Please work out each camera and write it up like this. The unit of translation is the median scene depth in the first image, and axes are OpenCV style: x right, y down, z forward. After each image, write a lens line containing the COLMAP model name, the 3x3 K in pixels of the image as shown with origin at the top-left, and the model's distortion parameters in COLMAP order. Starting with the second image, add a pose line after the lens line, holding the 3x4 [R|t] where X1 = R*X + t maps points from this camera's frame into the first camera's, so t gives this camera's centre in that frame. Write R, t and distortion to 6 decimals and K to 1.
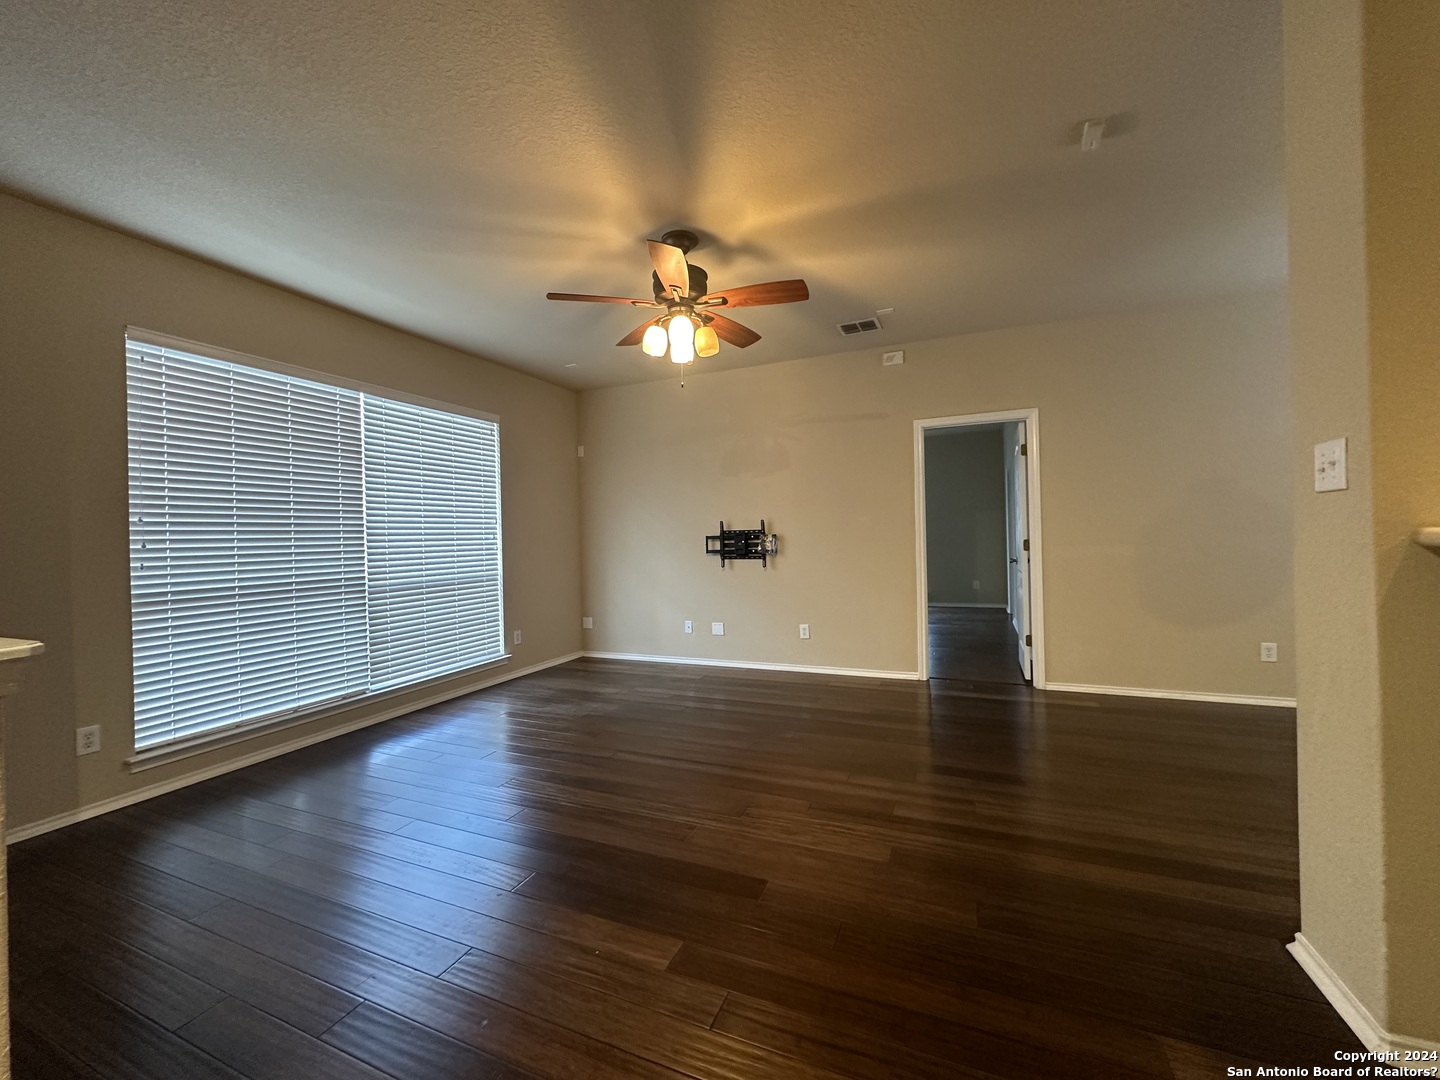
lens RADIAL K [[573.7, 0, 721.8], [0, 573.7, 536.2], [0, 0, 1]] dist [-0.001437, 0.000071]
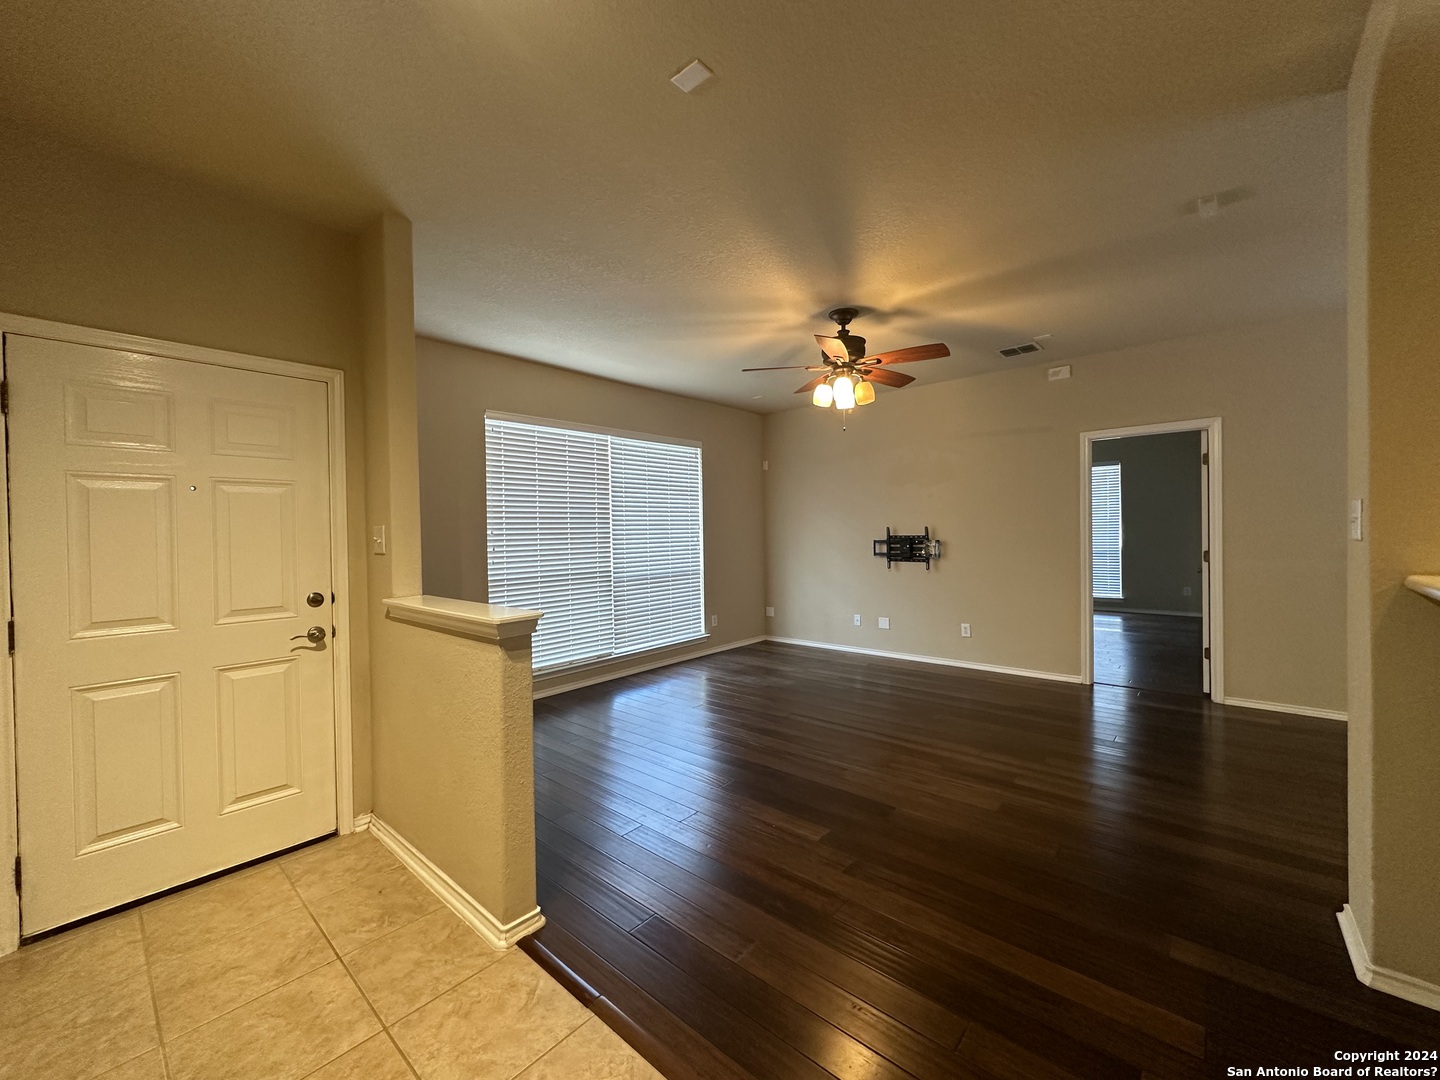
lens RADIAL K [[573.7, 0, 721.8], [0, 573.7, 536.2], [0, 0, 1]] dist [-0.001437, 0.000071]
pose [[0.950607, 0.010735, -0.310210, 0.051618], [-0.005215, 0.999813, 0.018619, -0.037302], [0.310352, -0.016082, 0.950486, -0.216512]]
